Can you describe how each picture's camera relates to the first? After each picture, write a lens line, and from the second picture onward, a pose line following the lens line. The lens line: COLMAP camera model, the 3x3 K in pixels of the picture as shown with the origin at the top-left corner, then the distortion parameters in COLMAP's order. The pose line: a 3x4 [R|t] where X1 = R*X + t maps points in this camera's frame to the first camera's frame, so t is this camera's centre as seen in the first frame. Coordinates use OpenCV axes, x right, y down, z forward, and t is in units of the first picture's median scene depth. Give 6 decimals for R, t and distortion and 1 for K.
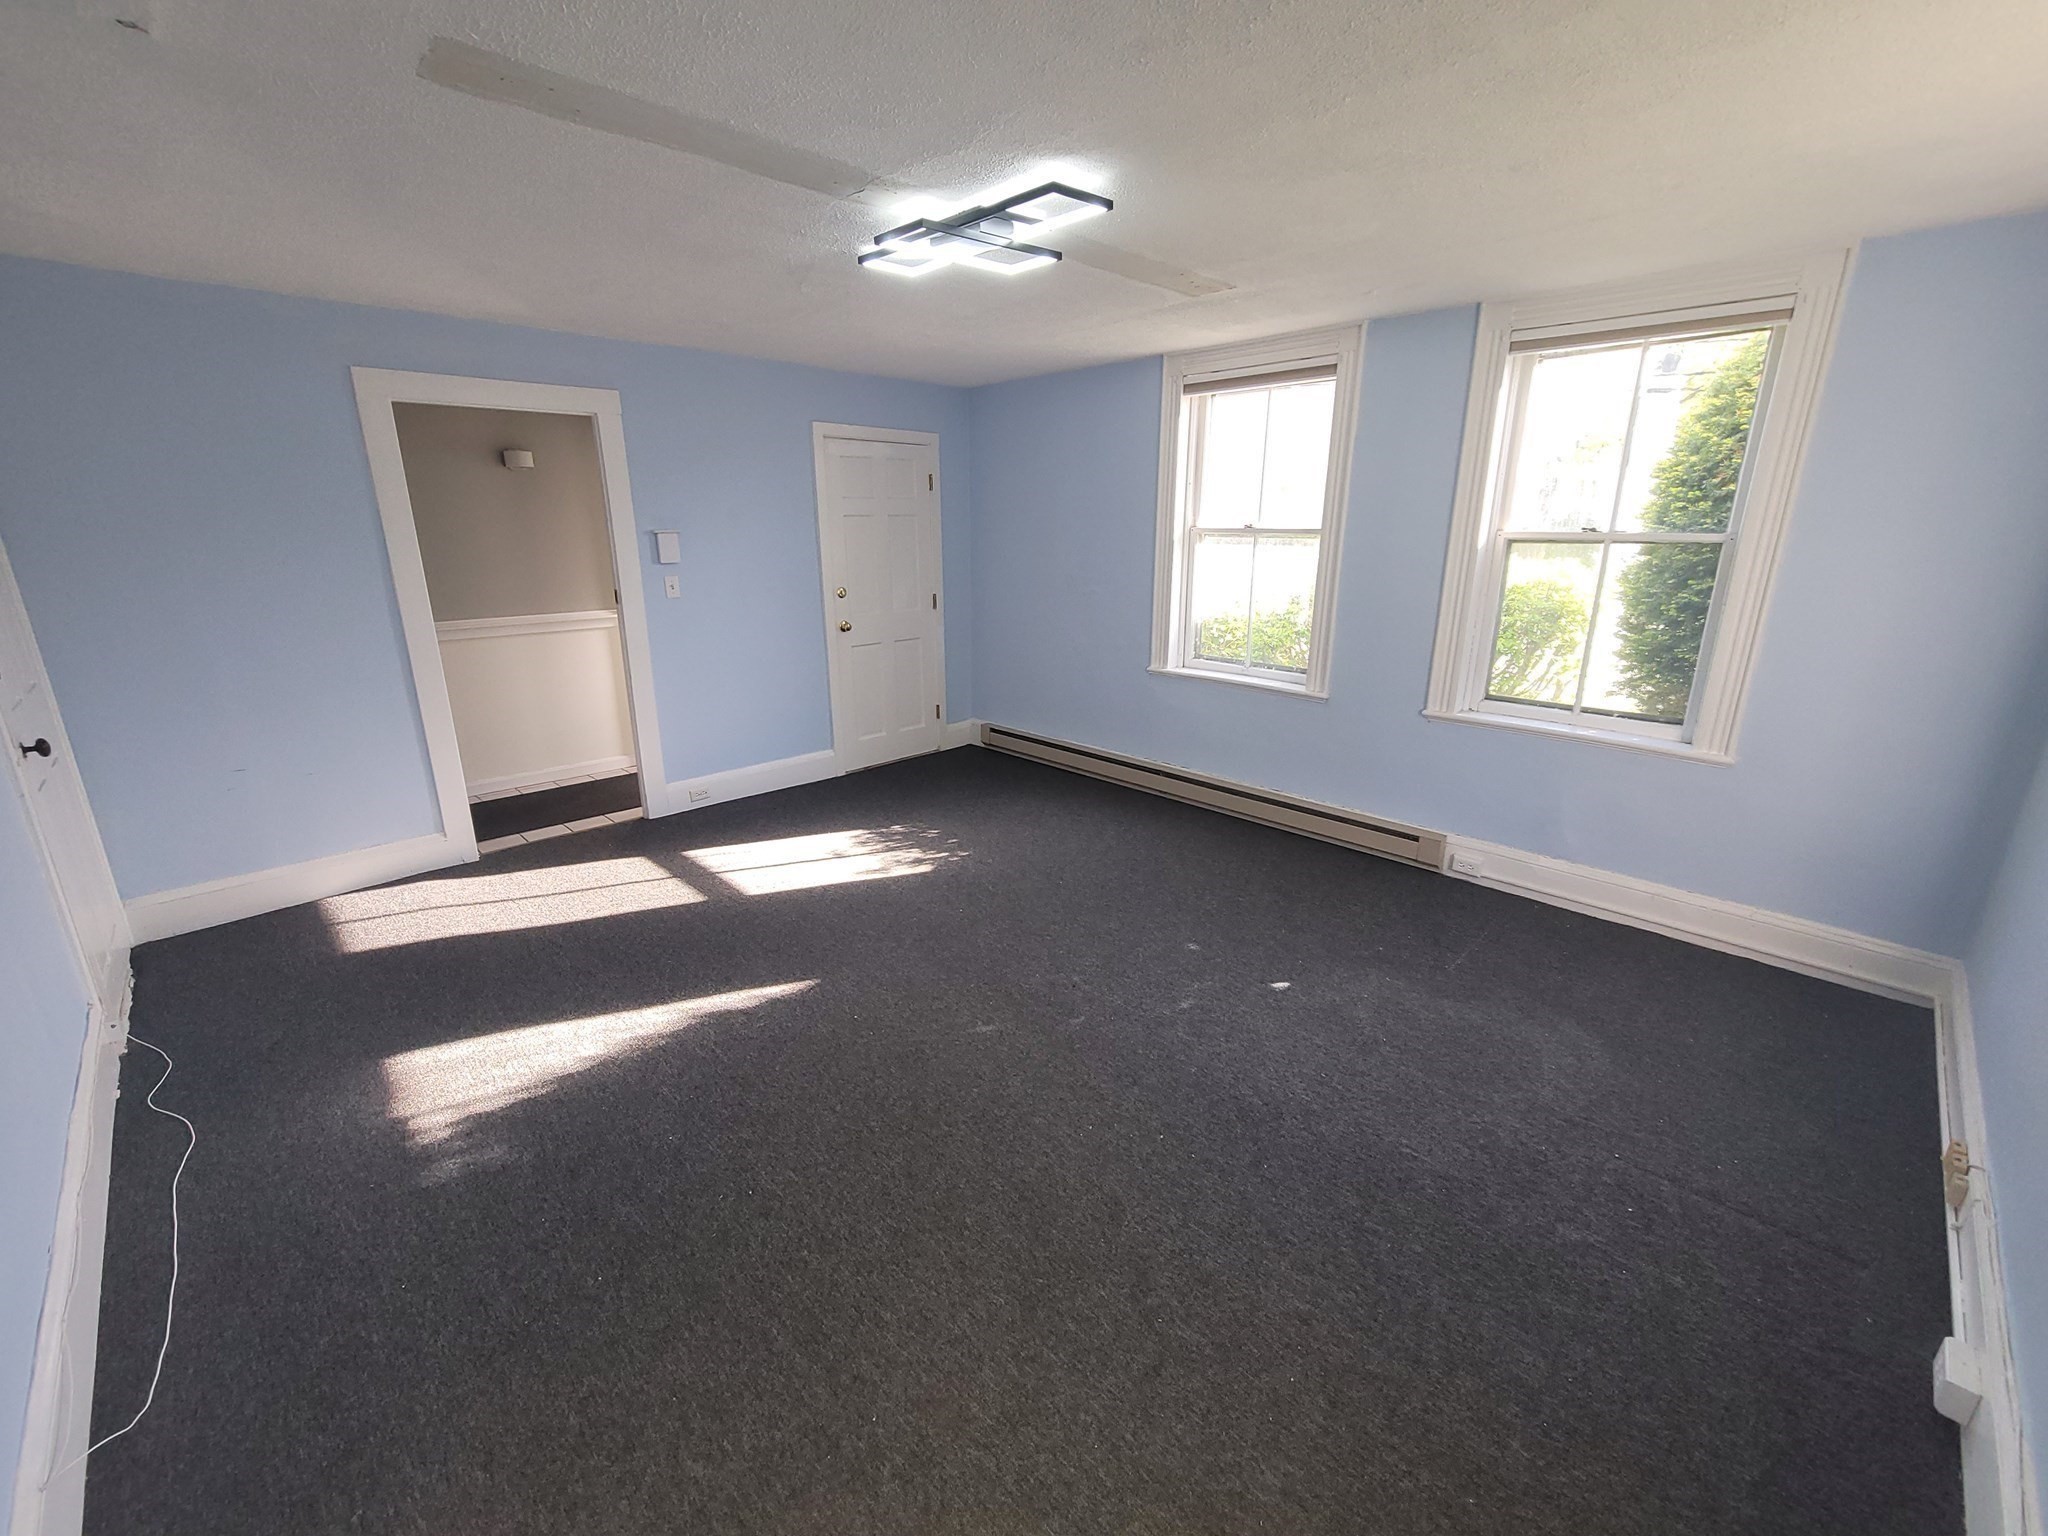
lens RADIAL K [[838.4, 0, 1024.0], [0, 838.4, 768.0], [0, 0, 1]] dist [0.006812, 0.000155]
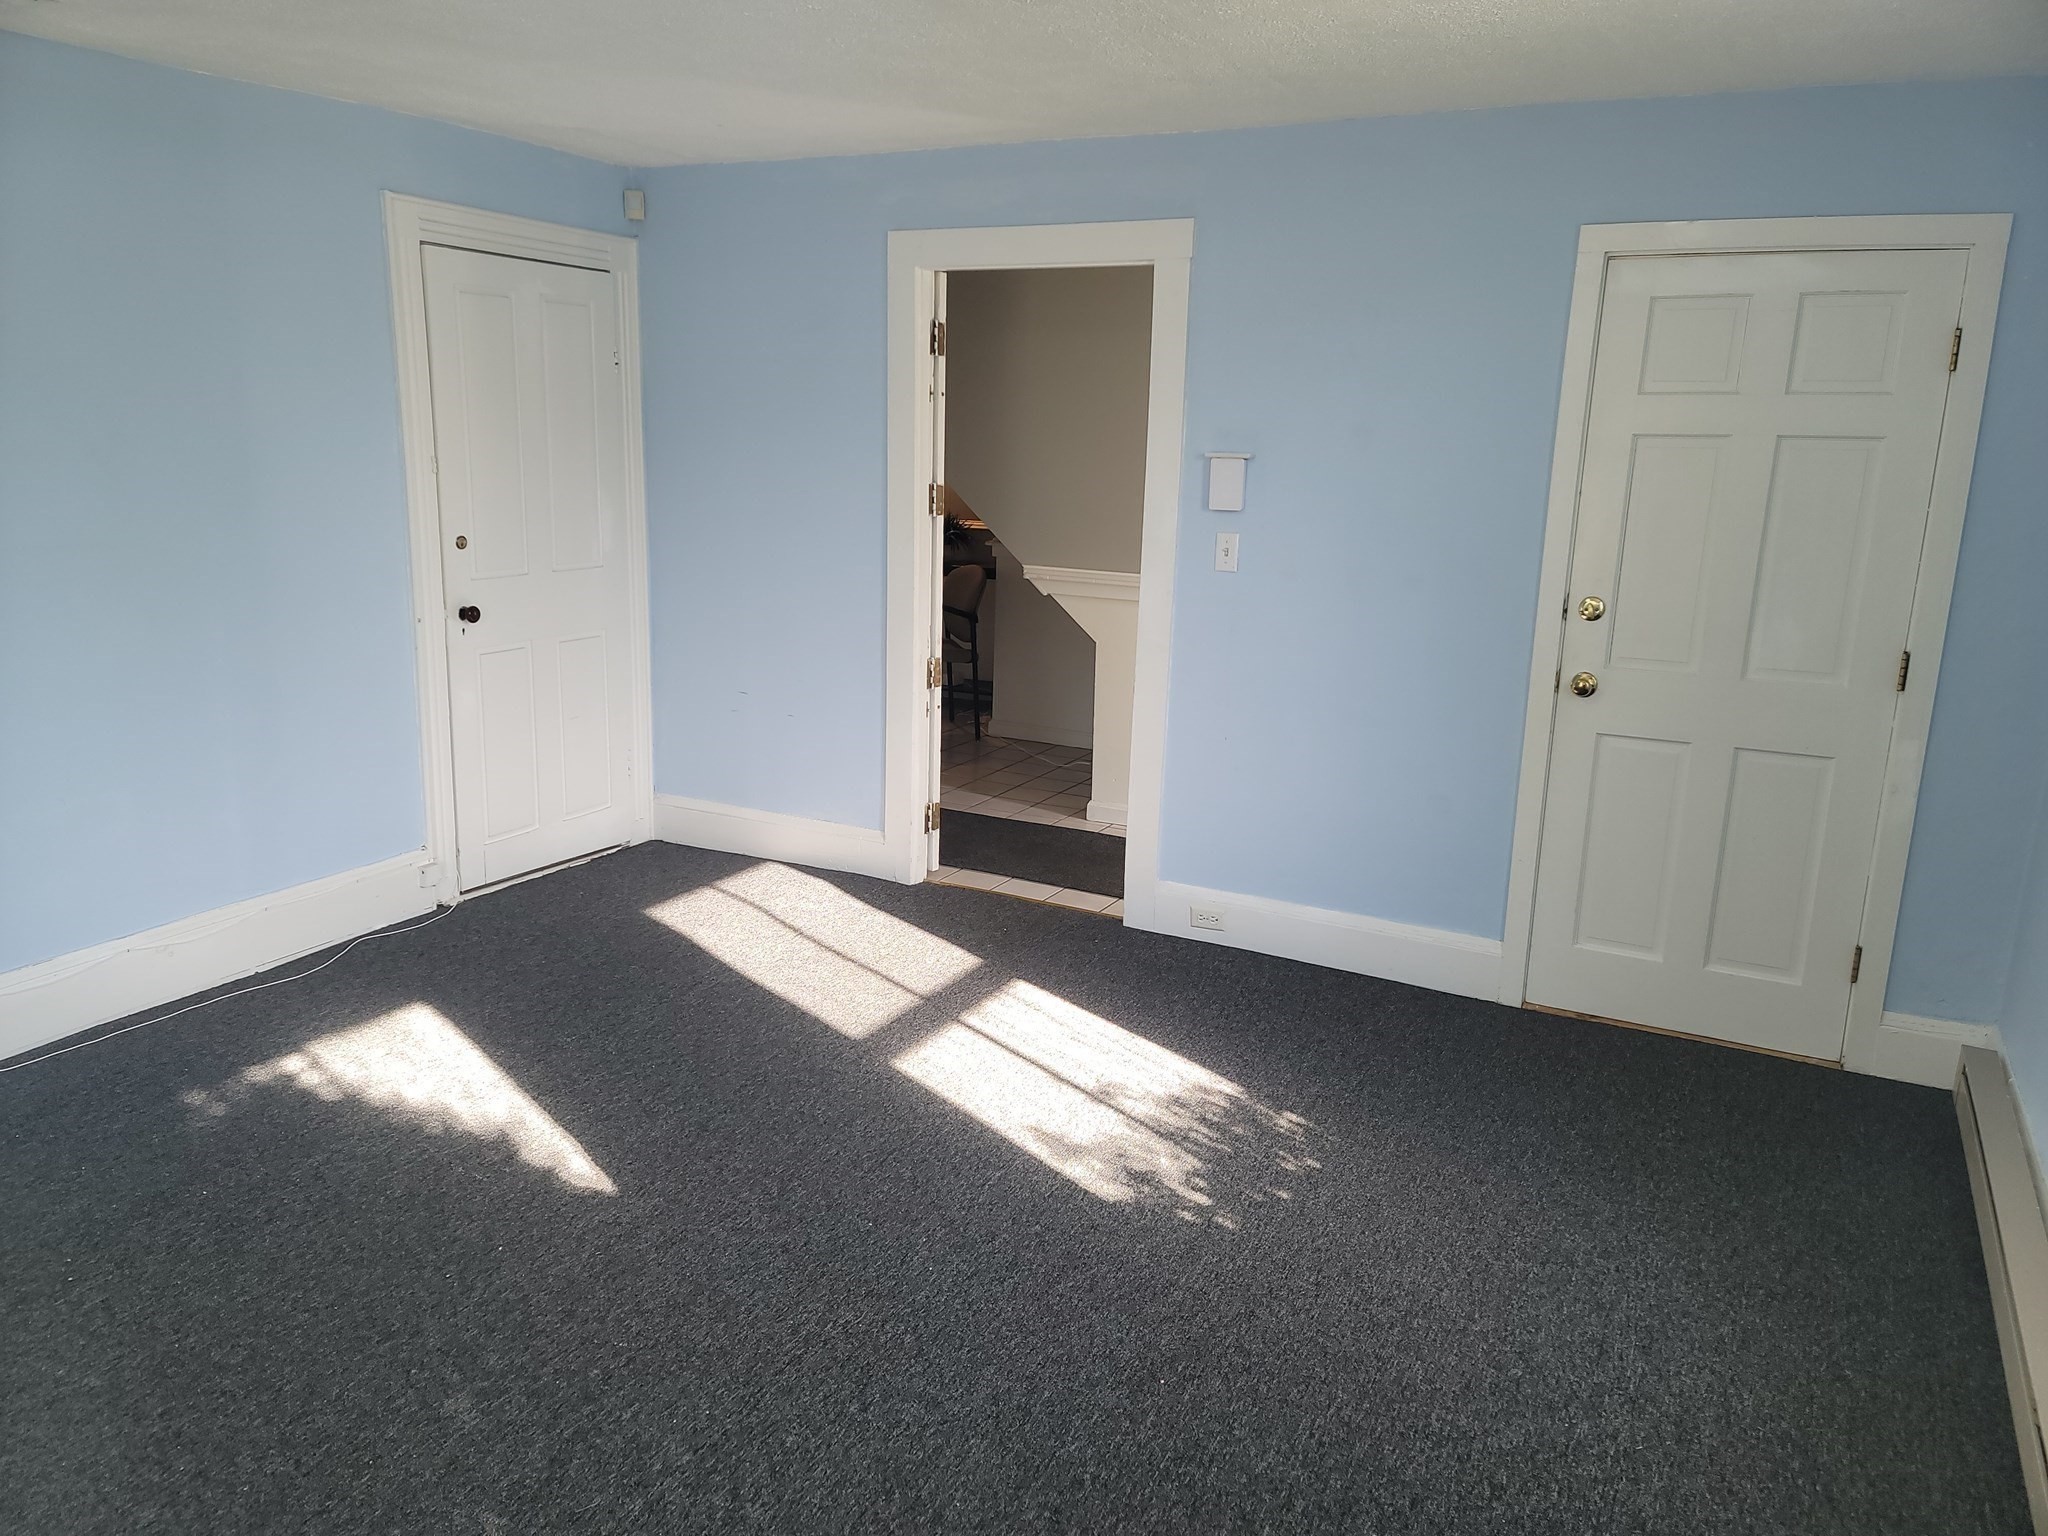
lens RADIAL K [[1488.4, 0, 1024.0], [0, 1488.4, 768.0], [0, 0, 1]] dist [0.089859, -0.105265]
pose [[0.306821, 0.224947, -0.924802, 0.549177], [-0.296271, 0.945966, 0.131802, -0.184900], [0.904480, 0.233552, 0.356888, 0.598962]]
